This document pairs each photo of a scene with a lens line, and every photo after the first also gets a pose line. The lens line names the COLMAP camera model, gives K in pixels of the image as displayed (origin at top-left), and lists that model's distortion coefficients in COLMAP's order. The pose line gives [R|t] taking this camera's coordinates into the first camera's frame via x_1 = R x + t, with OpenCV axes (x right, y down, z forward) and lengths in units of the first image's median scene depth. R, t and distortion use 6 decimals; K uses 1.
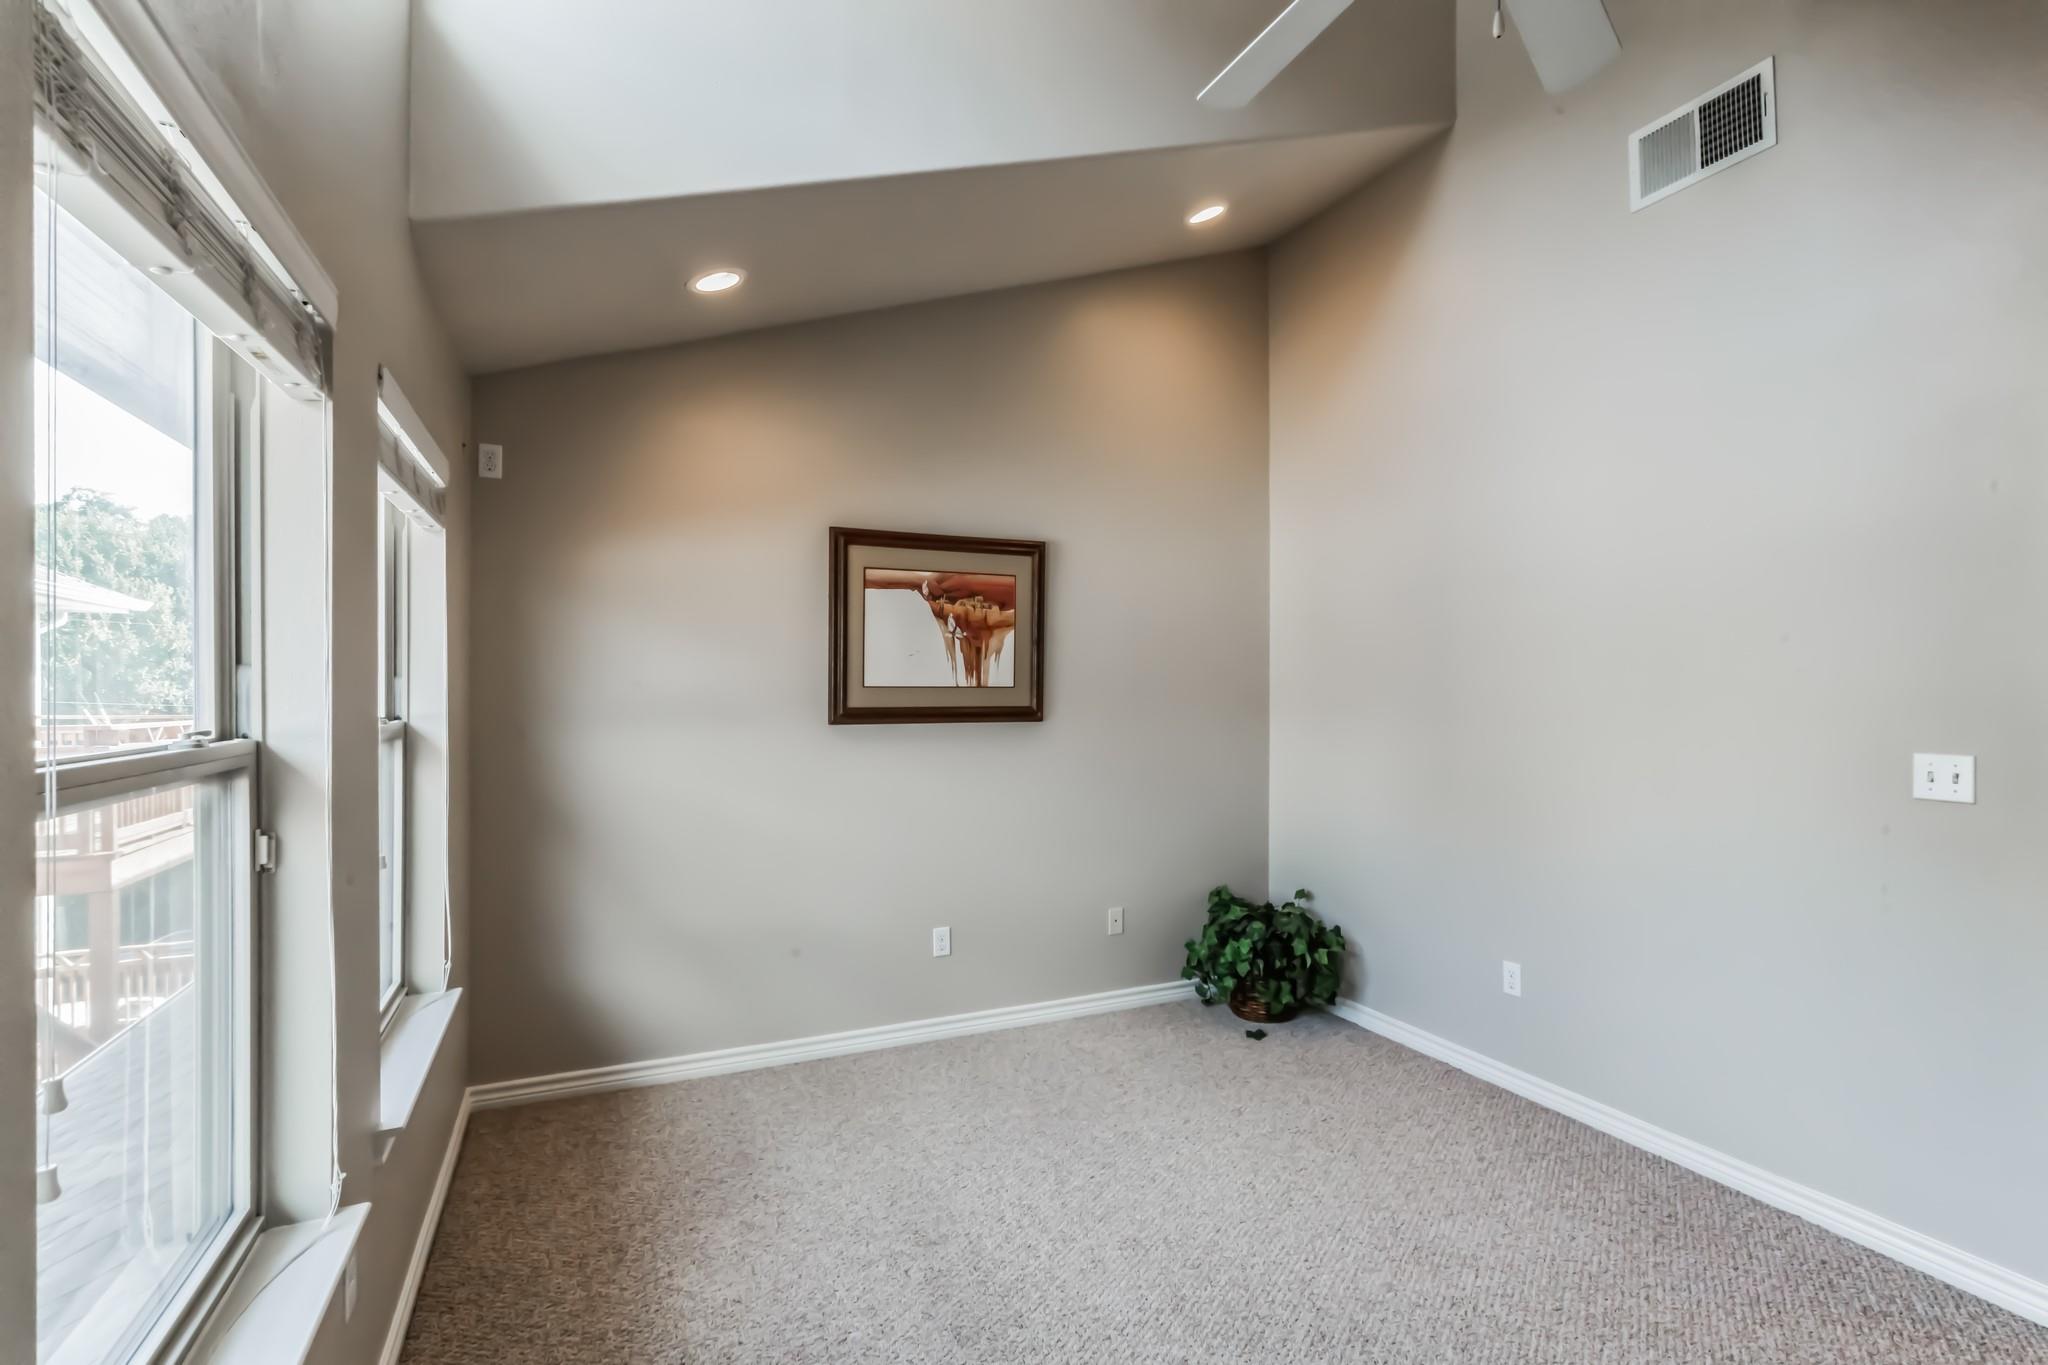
lens RADIAL K [[950.5, 0, 1024.0], [0, 950.5, 682.5], [0, 0, 1]] dist [0.001840, 0.000985]
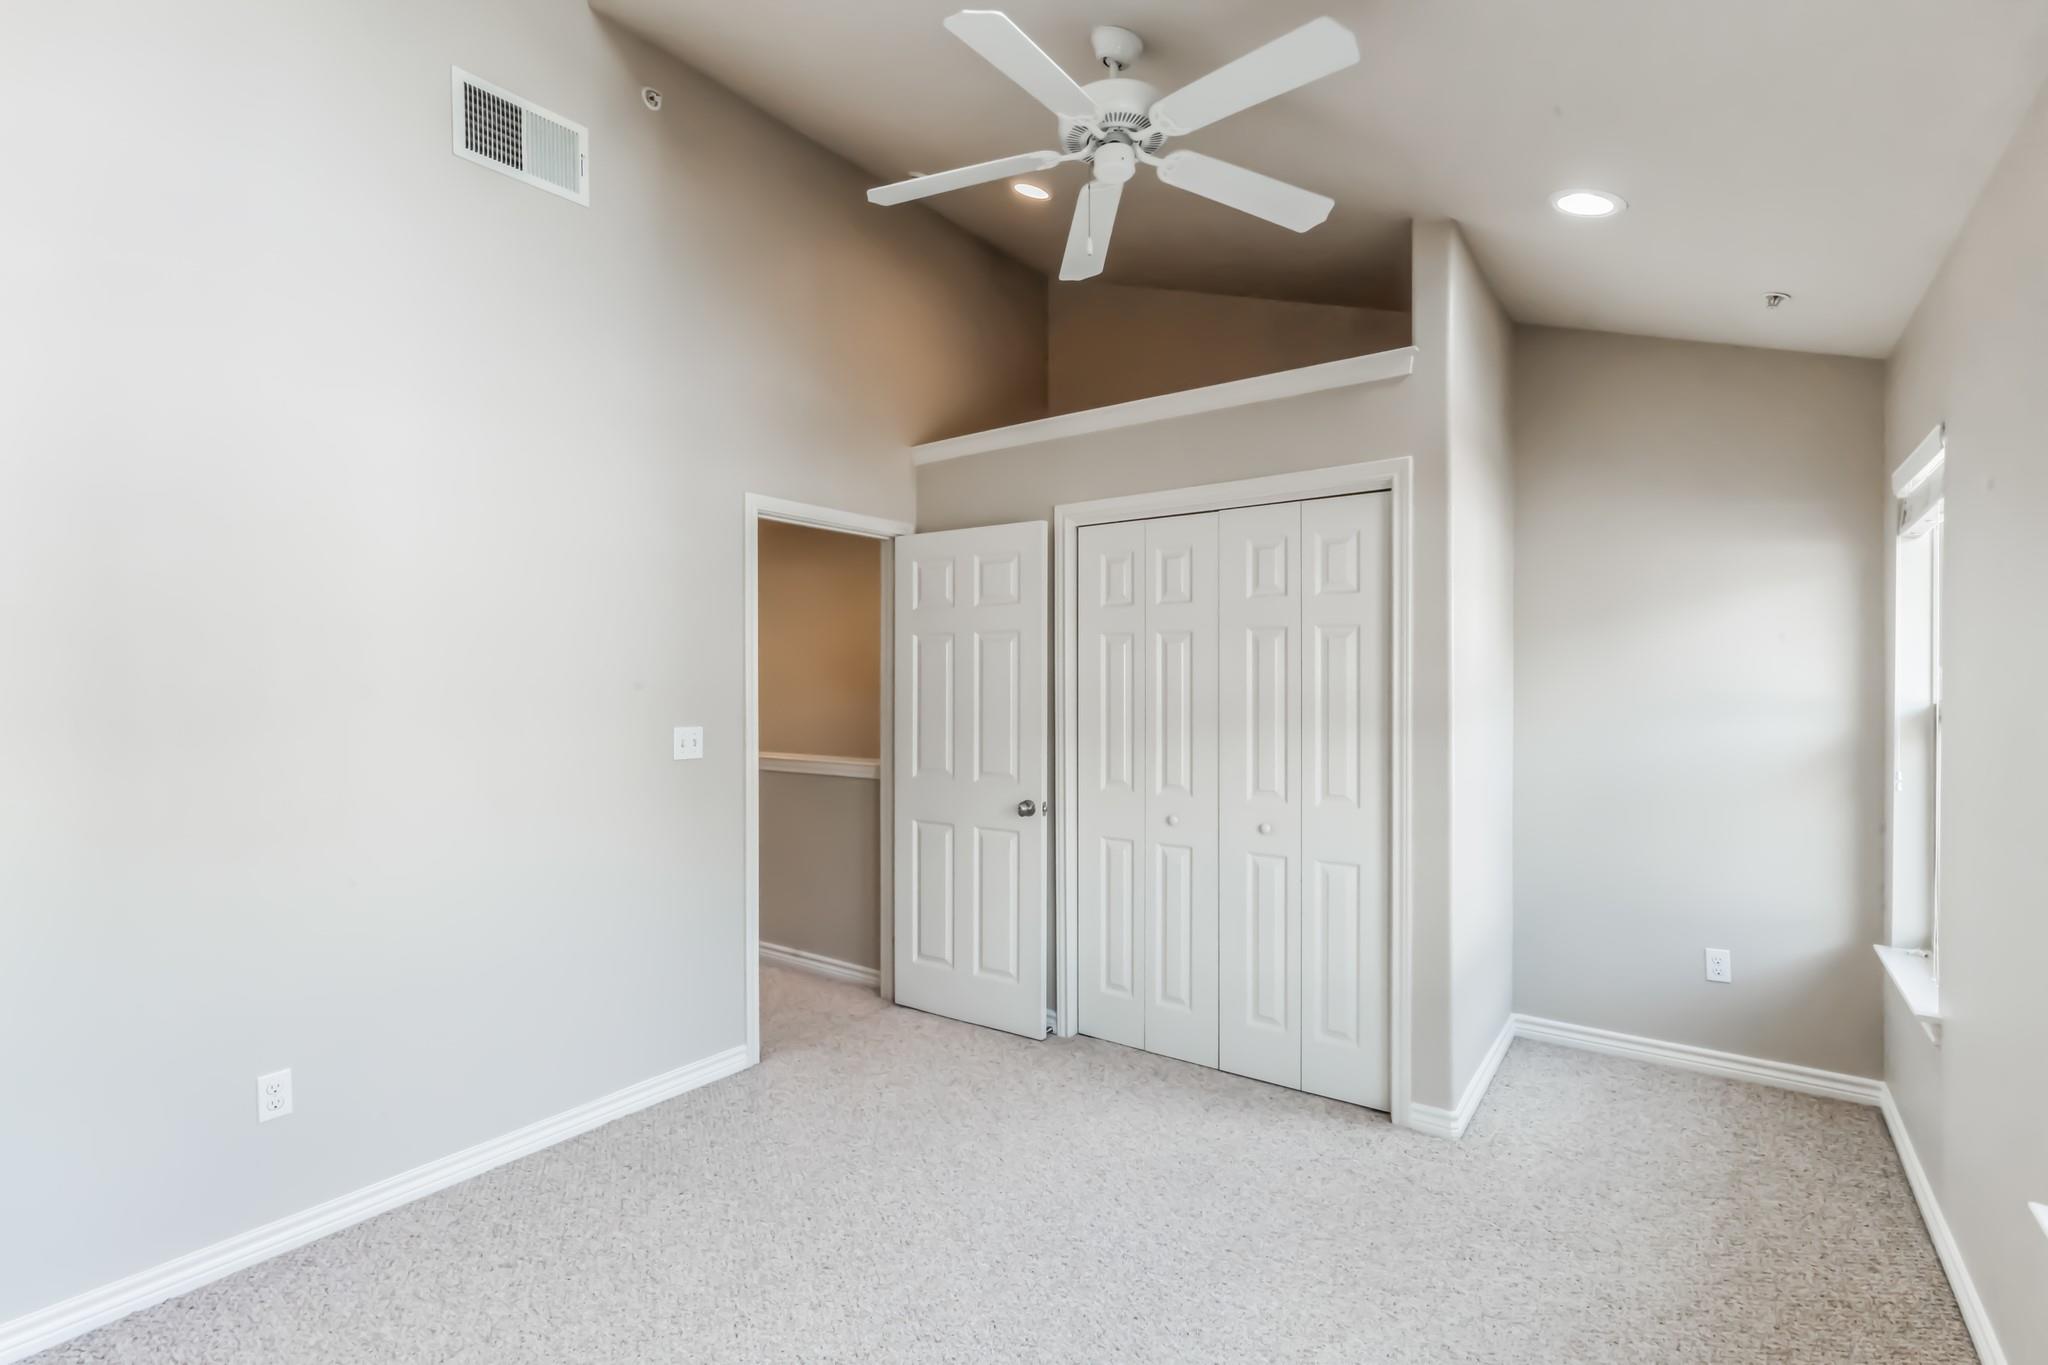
lens RADIAL K [[950.5, 0, 1024.0], [0, 950.5, 682.5], [0, 0, 1]] dist [0.001840, 0.000985]
pose [[-0.496787, -0.001513, 0.867871, -0.323483], [-0.008716, 0.999957, -0.003246, 0.004472], [-0.867829, -0.009177, -0.496778, 0.763237]]
